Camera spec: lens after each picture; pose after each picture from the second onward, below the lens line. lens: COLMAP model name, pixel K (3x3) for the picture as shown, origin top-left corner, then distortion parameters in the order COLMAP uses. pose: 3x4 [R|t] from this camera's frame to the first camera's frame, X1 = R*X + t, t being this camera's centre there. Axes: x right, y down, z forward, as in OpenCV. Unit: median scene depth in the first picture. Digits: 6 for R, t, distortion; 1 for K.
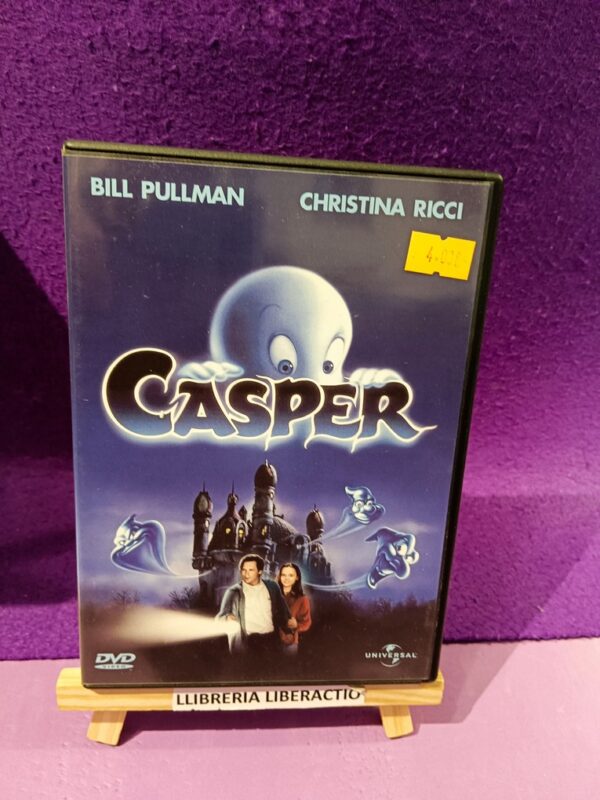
lens RADIAL K [[601.7, 0, 304.0], [0, 601.7, 396.0], [0, 0, 1]] dist [0.041192, -0.124285]
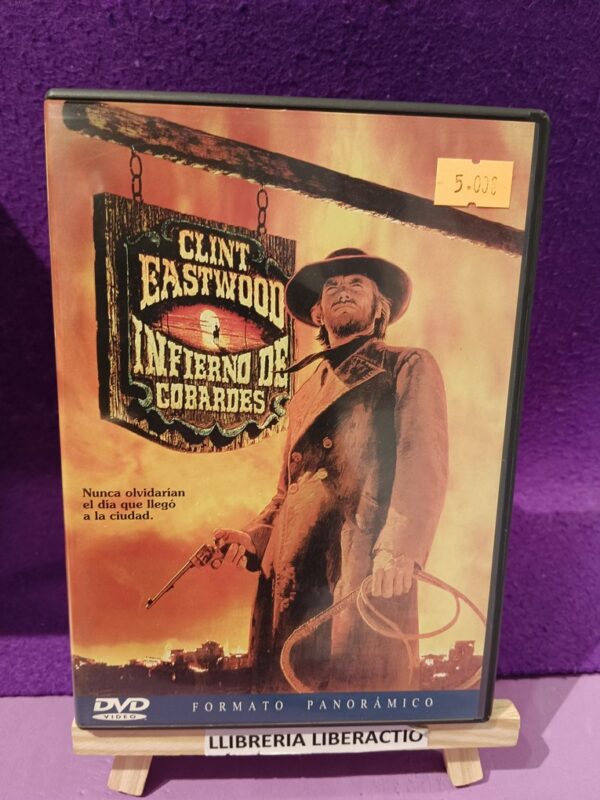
lens RADIAL K [[603.8, 0, 302.0], [0, 603.8, 398.2], [0, 0, 1]] dist [0.043566, -0.130588]
pose [[0.998356, -0.020848, -0.053391, -0.019998], [0.017932, 0.998351, -0.054529, 0.056286], [0.054440, 0.053482, 0.997084, 0.108587]]
